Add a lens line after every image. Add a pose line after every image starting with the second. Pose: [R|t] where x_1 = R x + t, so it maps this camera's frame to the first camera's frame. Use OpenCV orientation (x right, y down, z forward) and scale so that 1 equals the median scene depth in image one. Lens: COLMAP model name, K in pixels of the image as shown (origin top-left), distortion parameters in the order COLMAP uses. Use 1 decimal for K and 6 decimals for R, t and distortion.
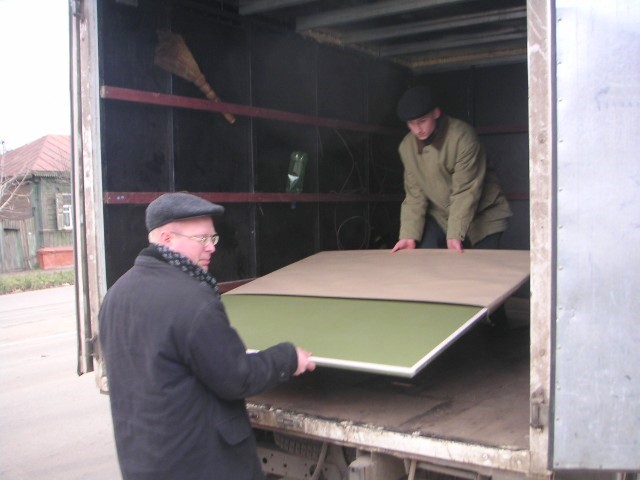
lens RADIAL K [[711.6, 0, 320.0], [0, 711.6, 240.0], [0, 0, 1]] dist [-0.100400, -0.016789]
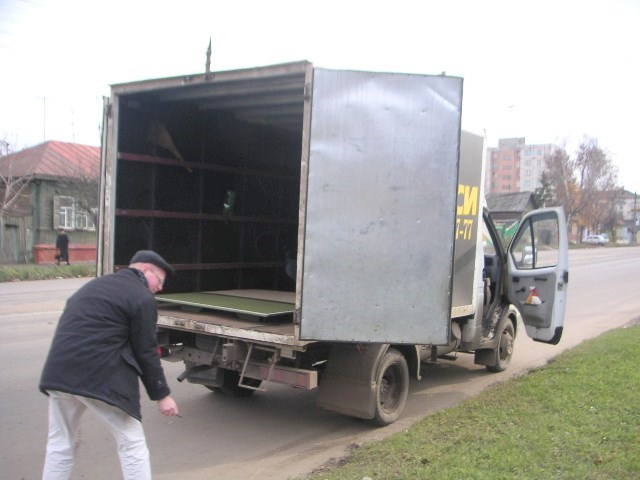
lens RADIAL K [[711.6, 0, 320.0], [0, 711.6, 240.0], [0, 0, 1]] dist [-0.100400, -0.016789]
pose [[0.997665, 0.066257, 0.016584, 0.031125], [-0.065831, 0.997517, -0.025036, 0.003826], [-0.018202, 0.023886, 0.999549, -0.130726]]
